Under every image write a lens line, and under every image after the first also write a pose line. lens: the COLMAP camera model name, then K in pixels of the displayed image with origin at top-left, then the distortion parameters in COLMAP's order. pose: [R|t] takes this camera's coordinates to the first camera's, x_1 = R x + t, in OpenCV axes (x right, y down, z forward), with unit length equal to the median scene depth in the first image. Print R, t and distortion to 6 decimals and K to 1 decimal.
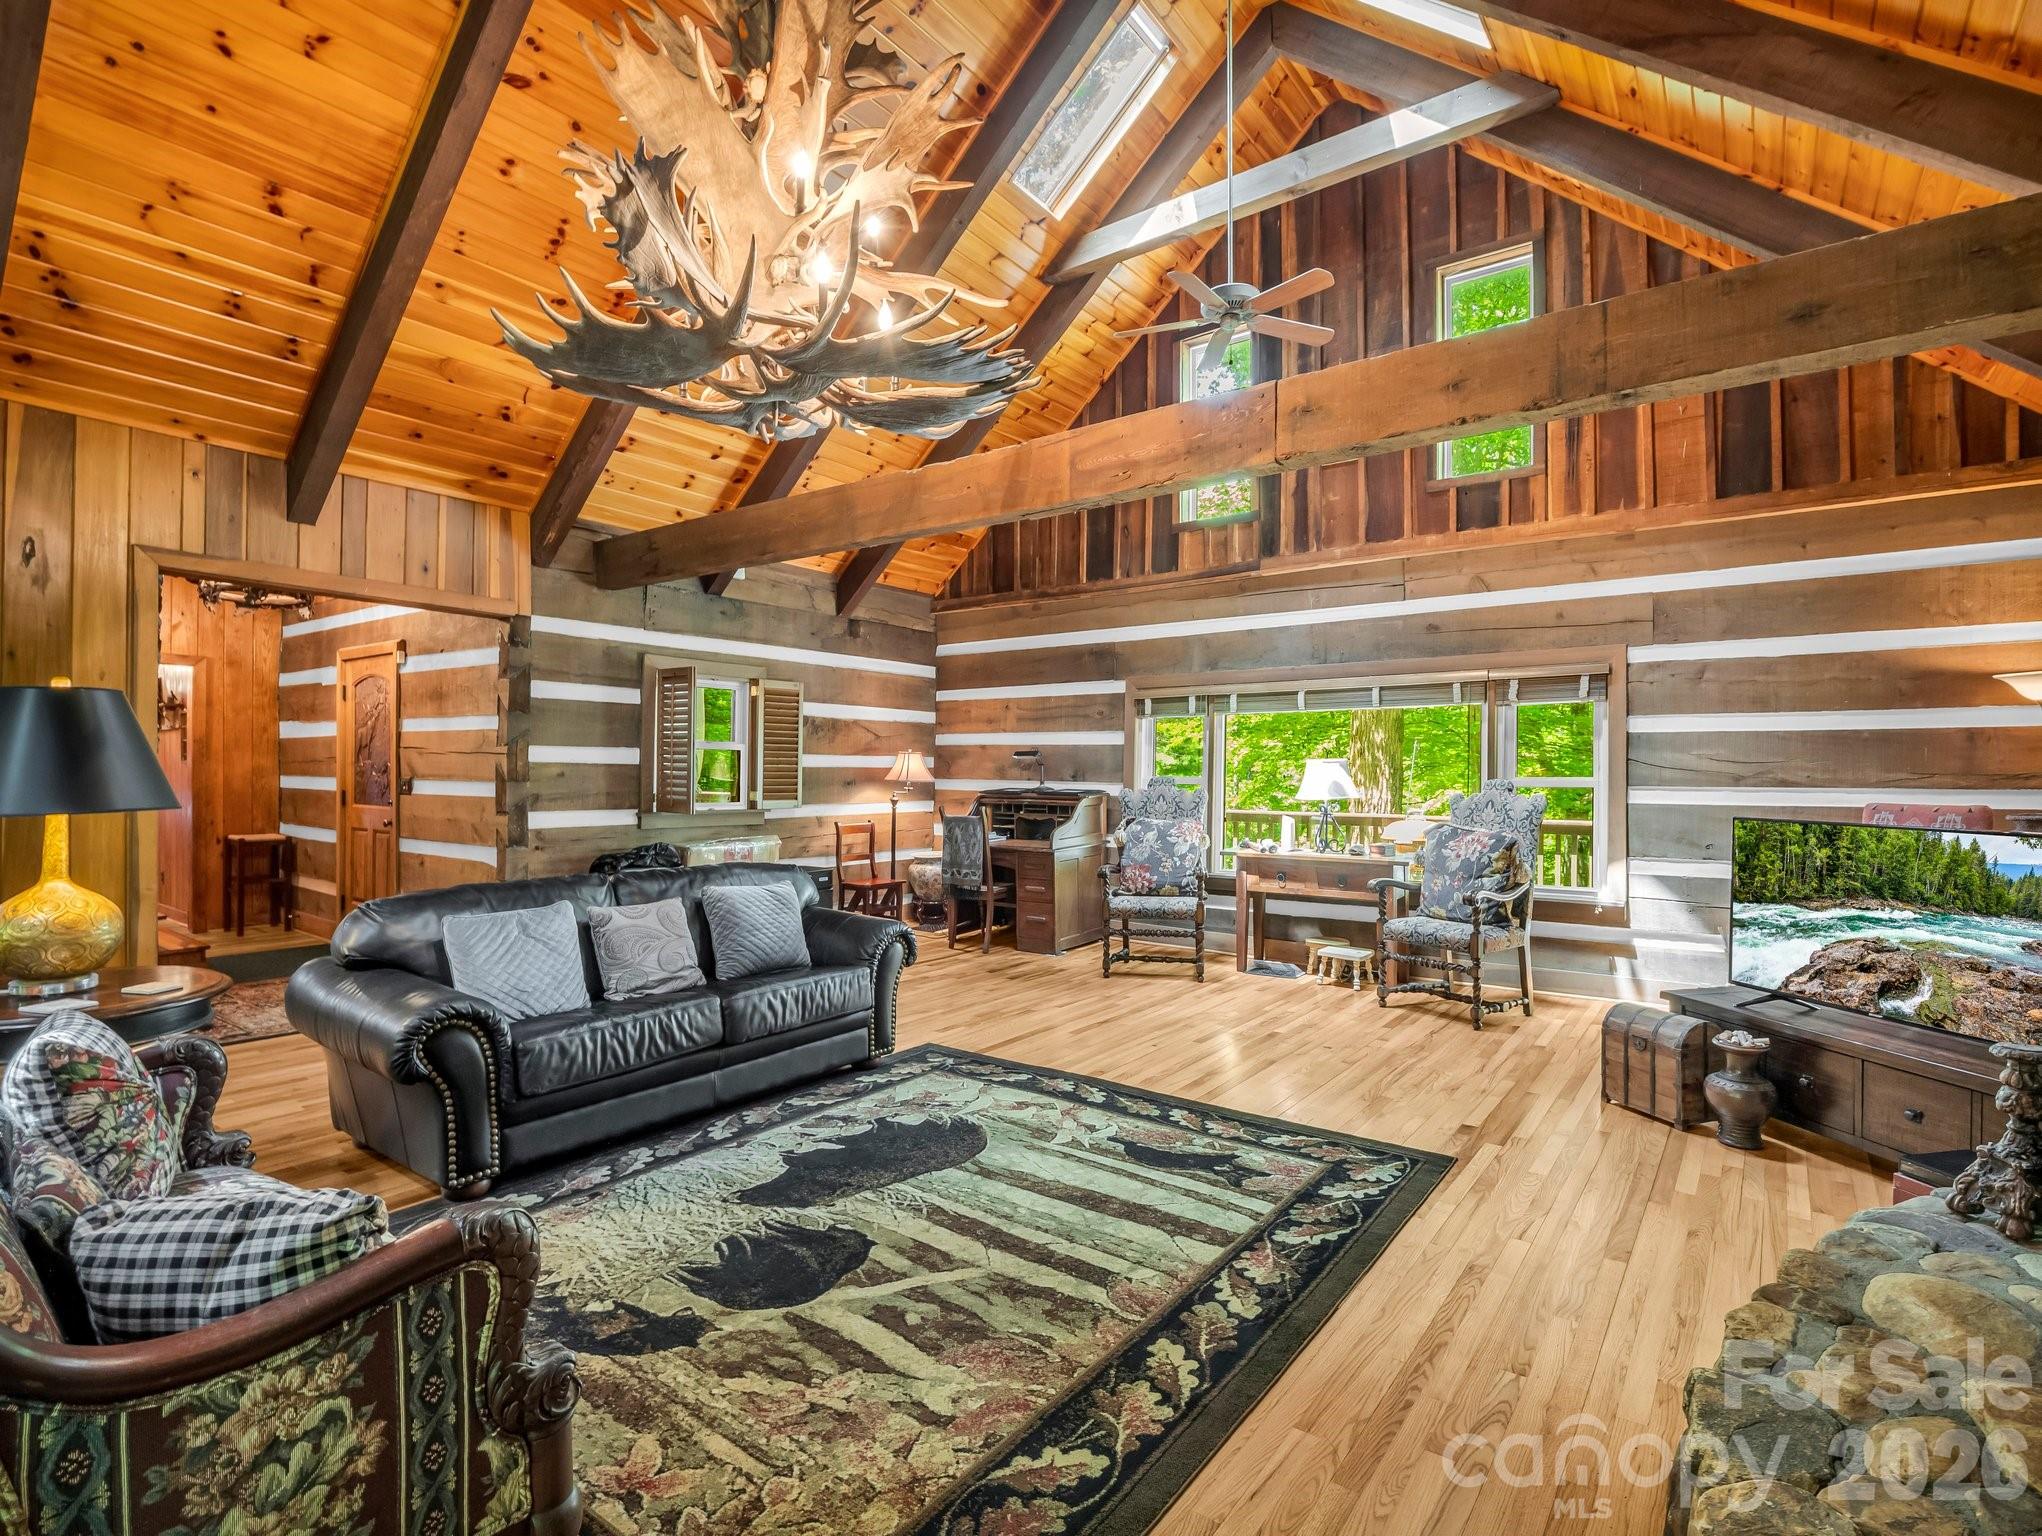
lens RADIAL K [[999.9, 0, 1011.1], [0, 999.9, 765.0], [0, 0, 1]] dist [0.005225, -0.000009]
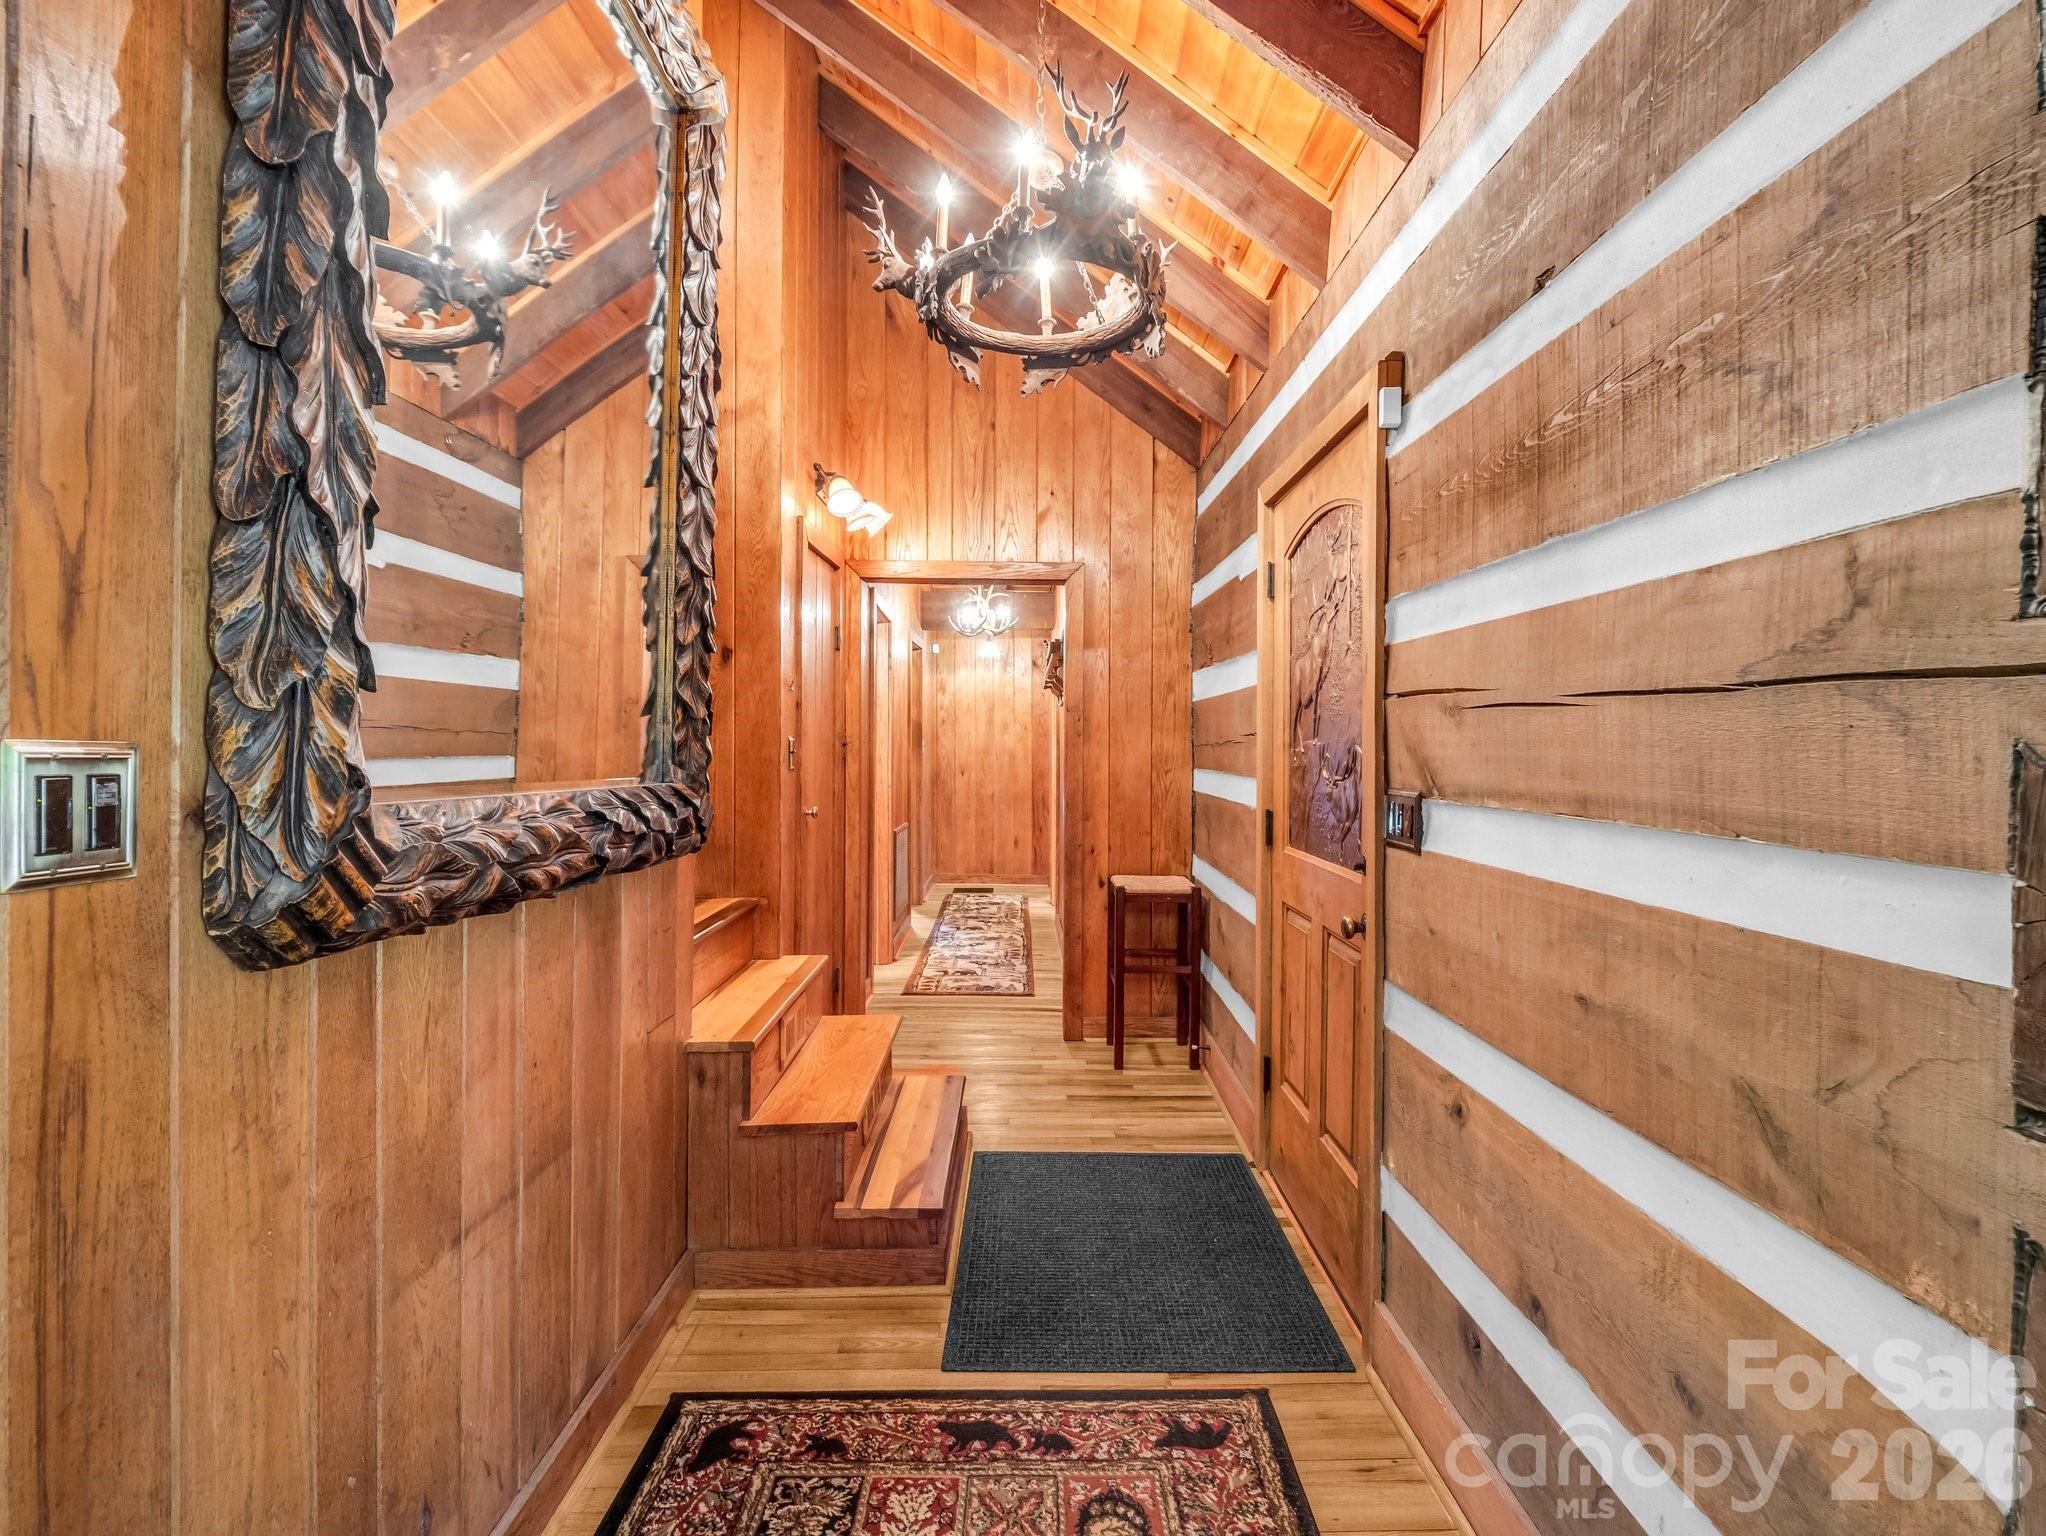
lens RADIAL K [[1022.5, 0, 1023.4], [0, 1022.5, 763.0], [0, 0, 1]] dist [-0.002189, -0.000573]
pose [[0.625305, 0.008681, -0.780333, -0.392714], [0.003959, 0.999890, 0.014296, -0.001220], [0.780371, -0.012029, 0.625201, 0.647080]]
